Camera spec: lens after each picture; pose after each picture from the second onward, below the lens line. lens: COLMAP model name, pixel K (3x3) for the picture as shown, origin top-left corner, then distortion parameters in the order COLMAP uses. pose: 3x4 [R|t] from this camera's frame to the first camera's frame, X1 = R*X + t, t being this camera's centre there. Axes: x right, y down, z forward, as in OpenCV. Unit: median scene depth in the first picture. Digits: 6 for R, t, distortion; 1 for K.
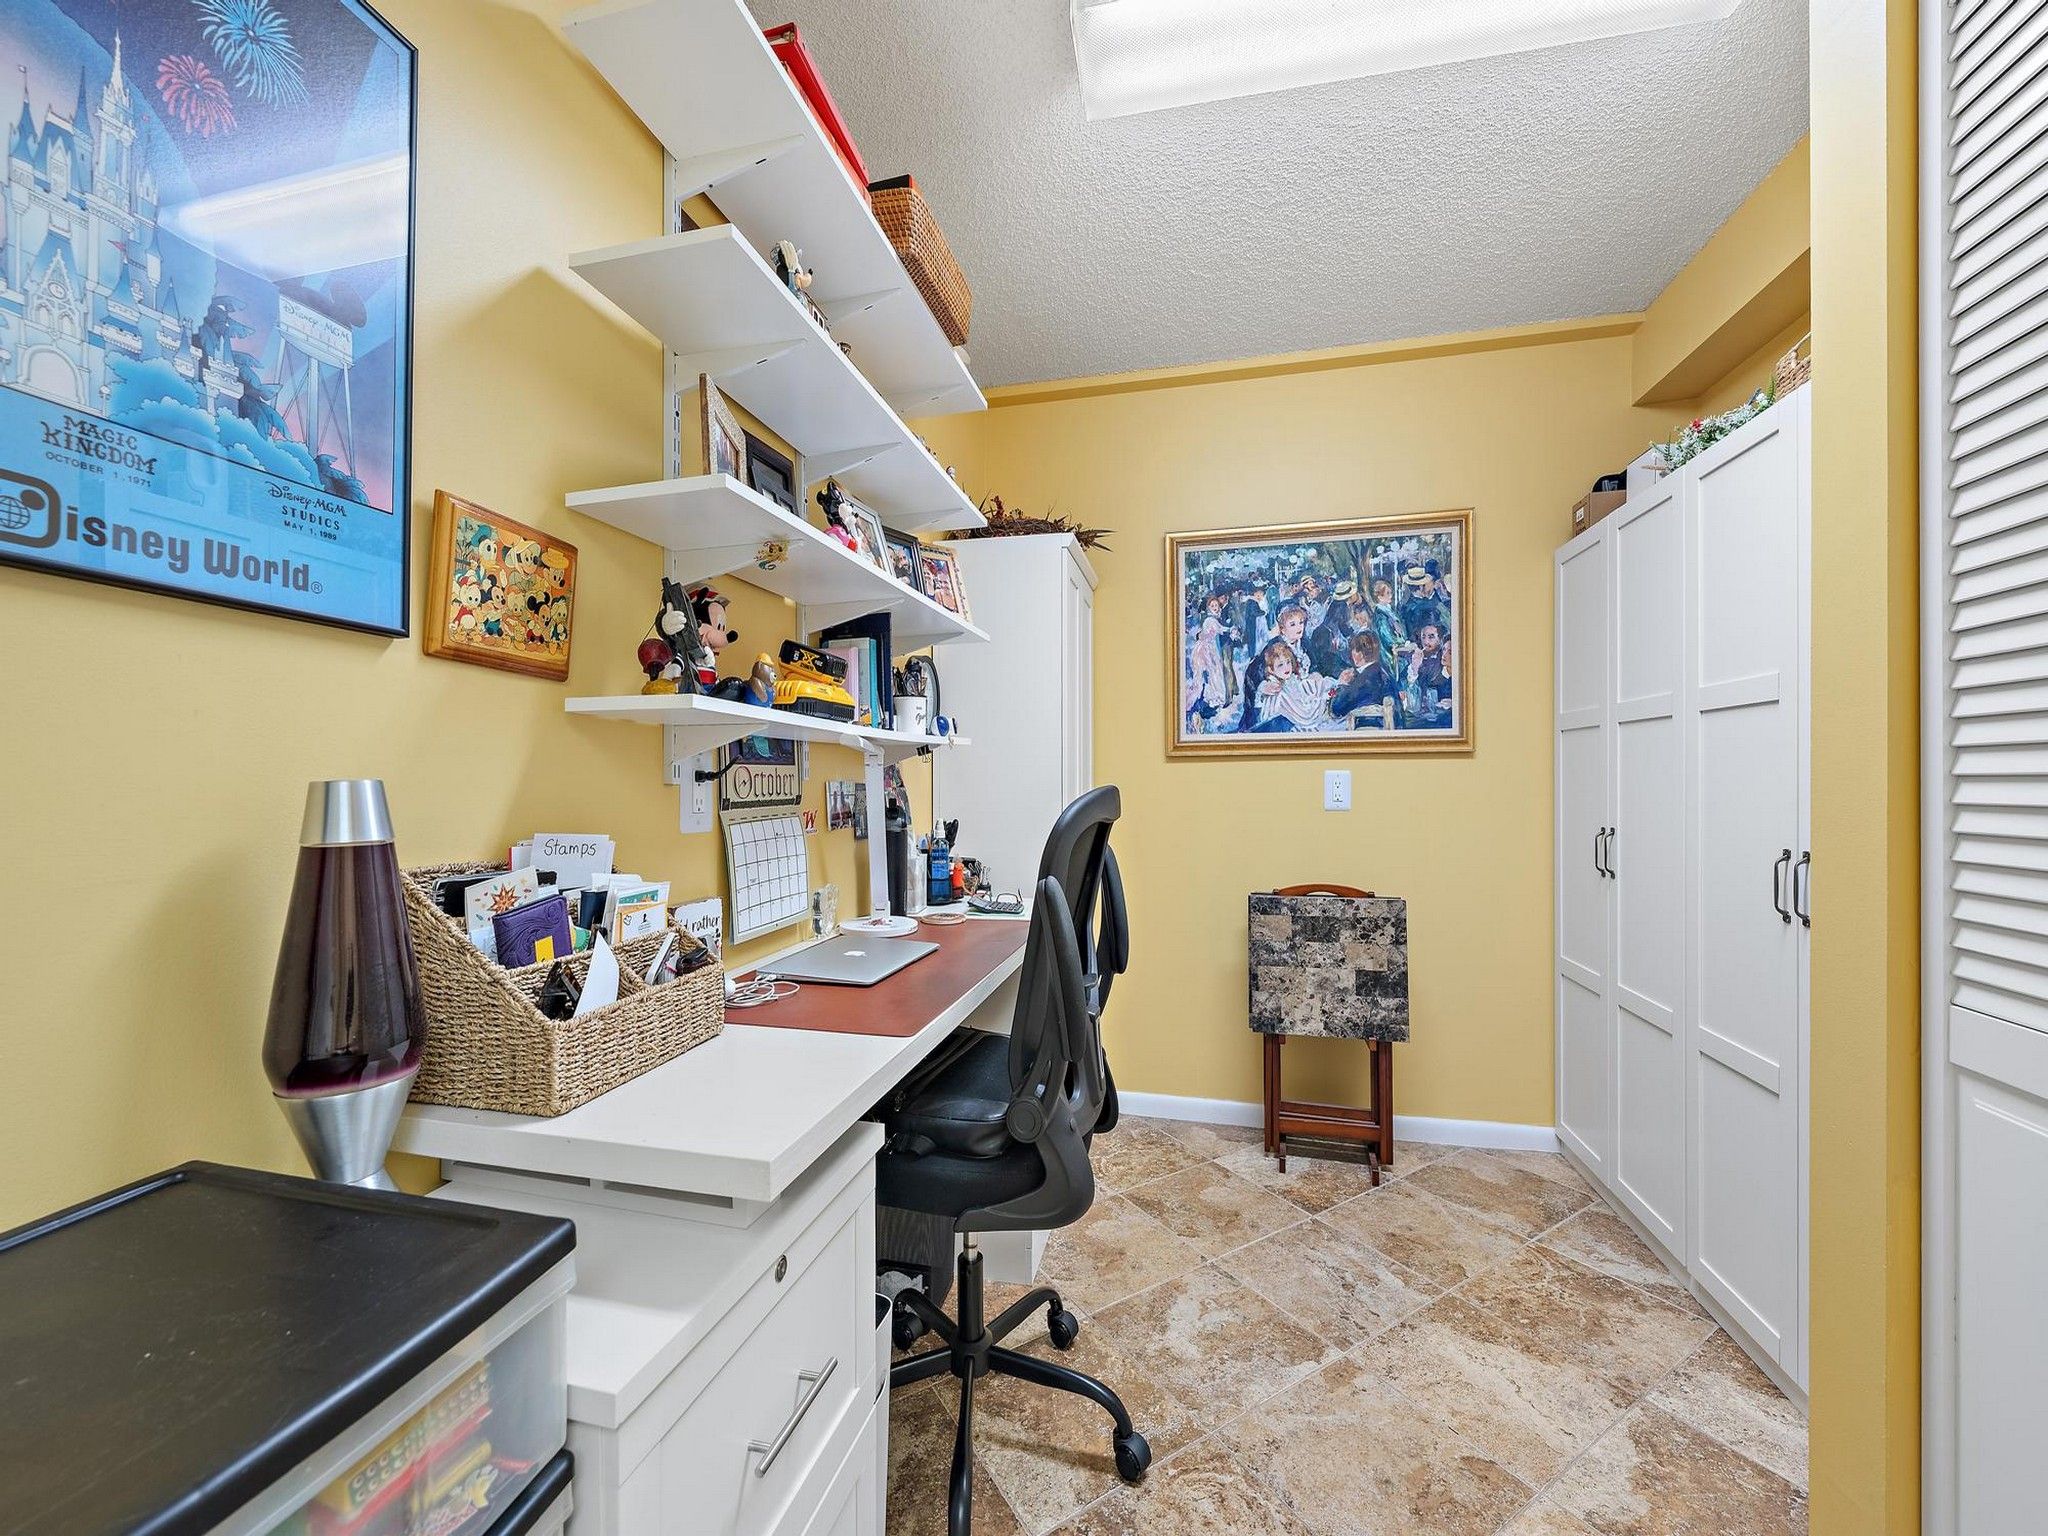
lens RADIAL K [[801.0, 0, 1024.6], [0, 801.0, 777.3], [0, 0, 1]] dist [-0.001419, -0.000173]
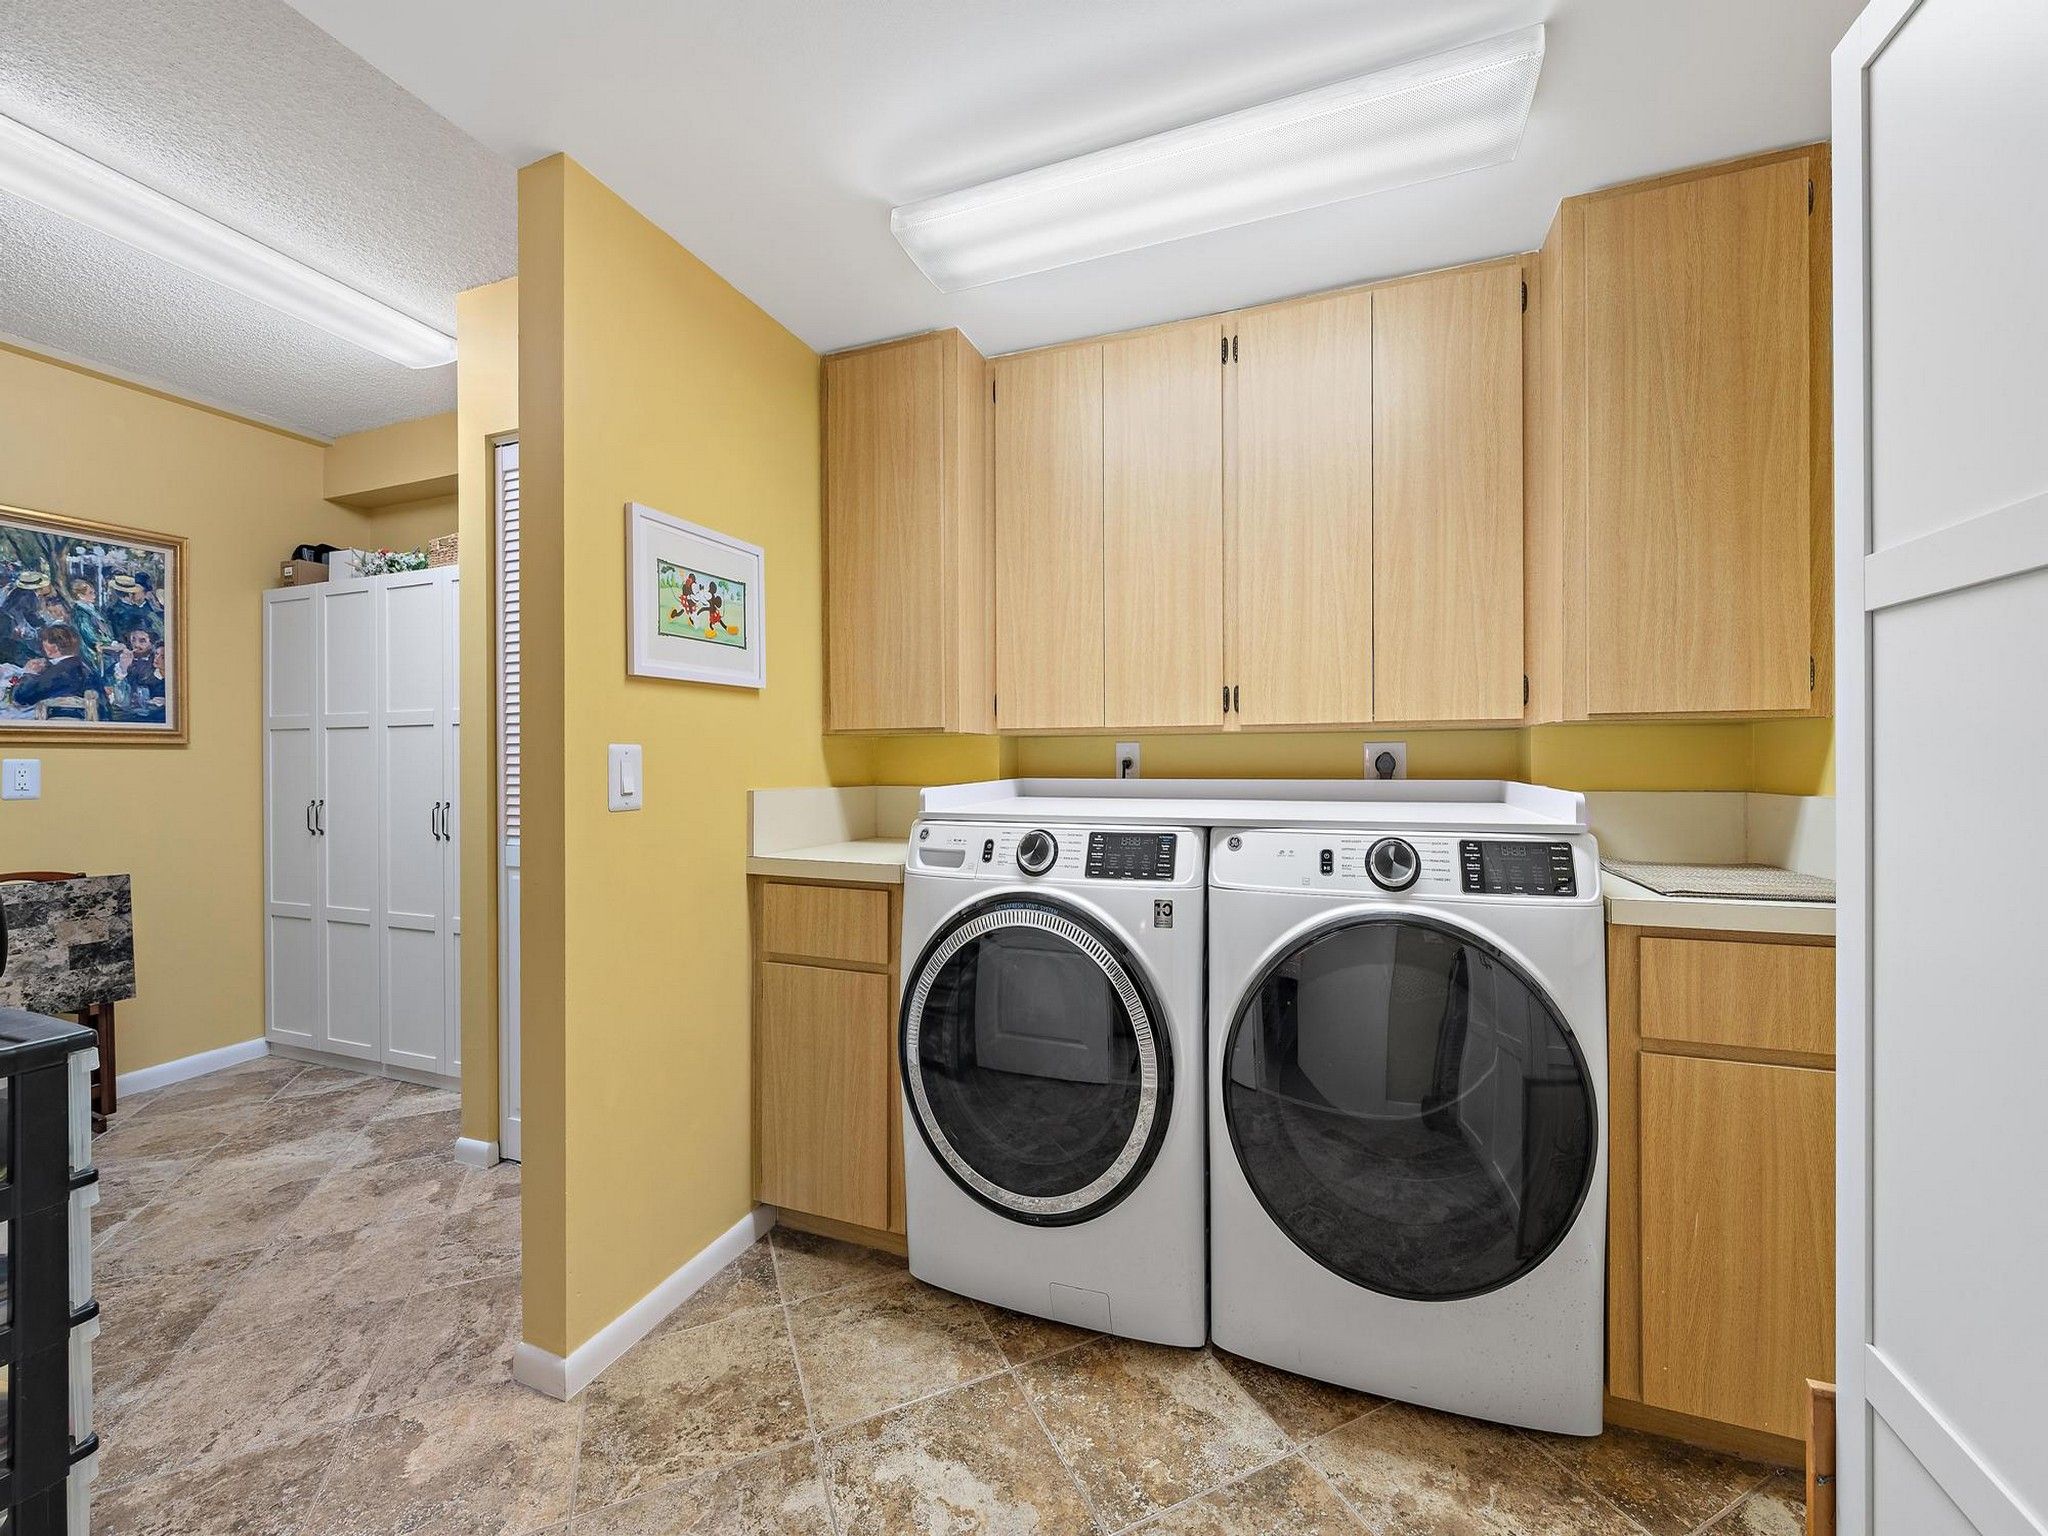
lens RADIAL K [[801.0, 0, 1027.8], [0, 801.0, 766.7], [0, 0, 1]] dist [-0.001419, -0.000173]
pose [[0.129097, -0.005186, 0.991618, -0.450312], [0.001355, 0.999986, 0.005053, -0.002443], [-0.991631, 0.000691, 0.129102, -0.382814]]
